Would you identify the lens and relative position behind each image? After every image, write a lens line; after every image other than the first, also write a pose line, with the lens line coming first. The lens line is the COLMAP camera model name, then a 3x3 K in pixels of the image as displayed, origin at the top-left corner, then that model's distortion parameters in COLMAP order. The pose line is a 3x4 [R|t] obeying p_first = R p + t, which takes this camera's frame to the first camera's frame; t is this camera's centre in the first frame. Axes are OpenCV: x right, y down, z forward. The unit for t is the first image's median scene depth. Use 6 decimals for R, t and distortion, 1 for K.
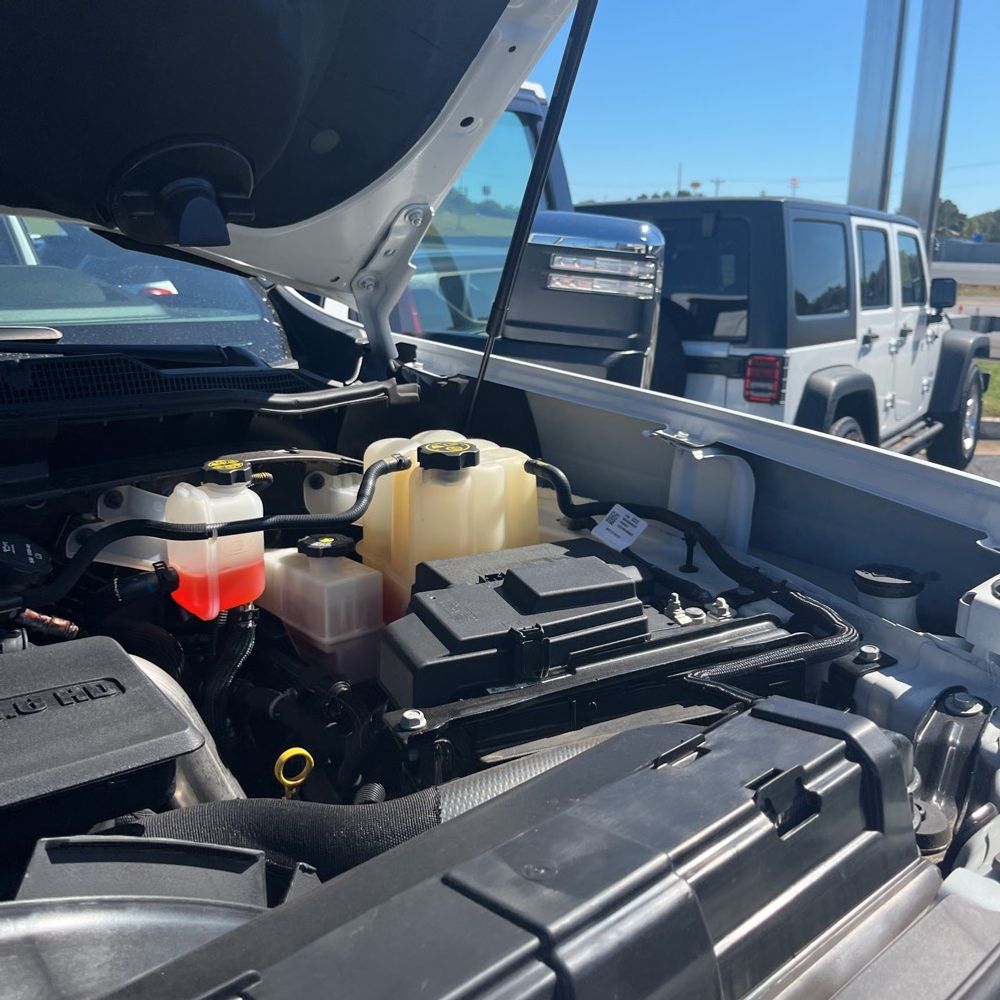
lens RADIAL K [[1054.5, 0, 500.6], [0, 1054.5, 520.8], [0, 0, 1]] dist [0.108769, -0.268405]
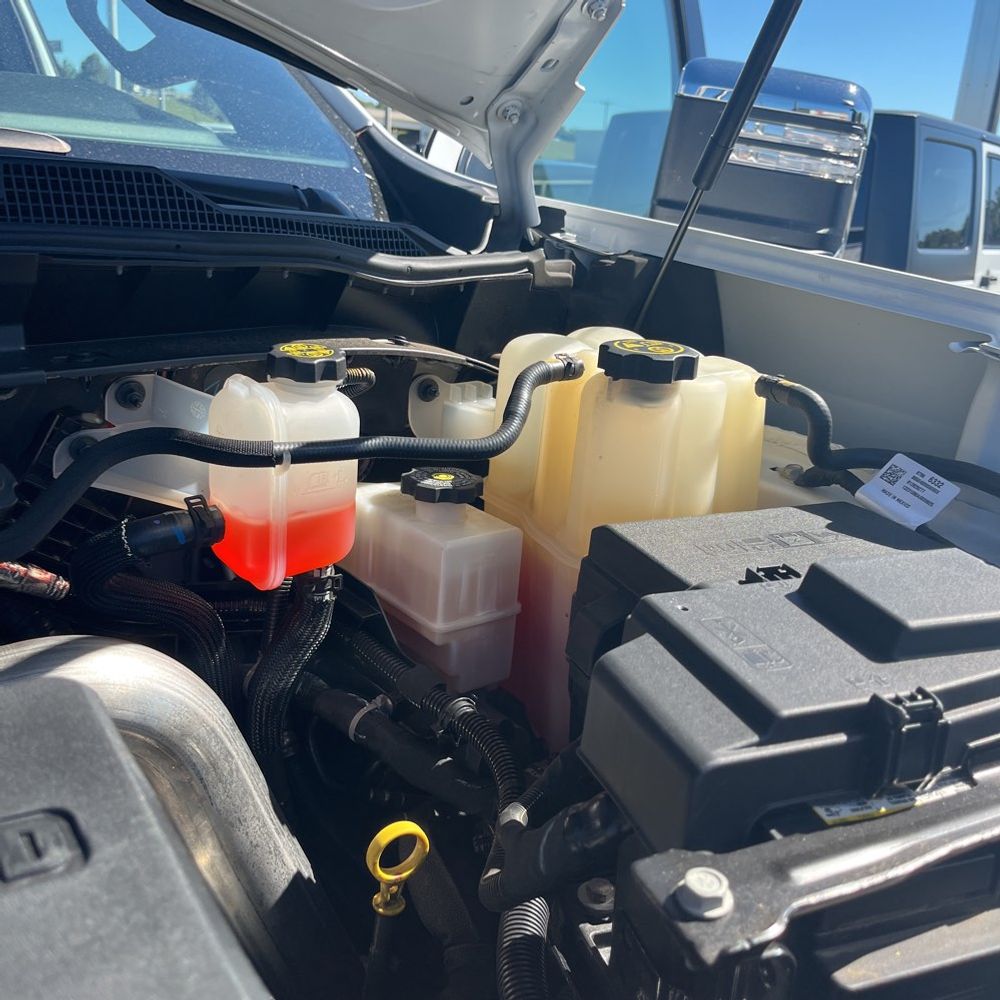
lens RADIAL K [[1012.6, 0, 519.5], [0, 1012.6, 504.5], [0, 0, 1]] dist [0.064876, -0.092374]
pose [[0.997615, 0.068918, -0.003764, -0.117766], [-0.068608, 0.996133, 0.054873, -0.003061], [0.007531, -0.054484, 0.998486, 0.370100]]
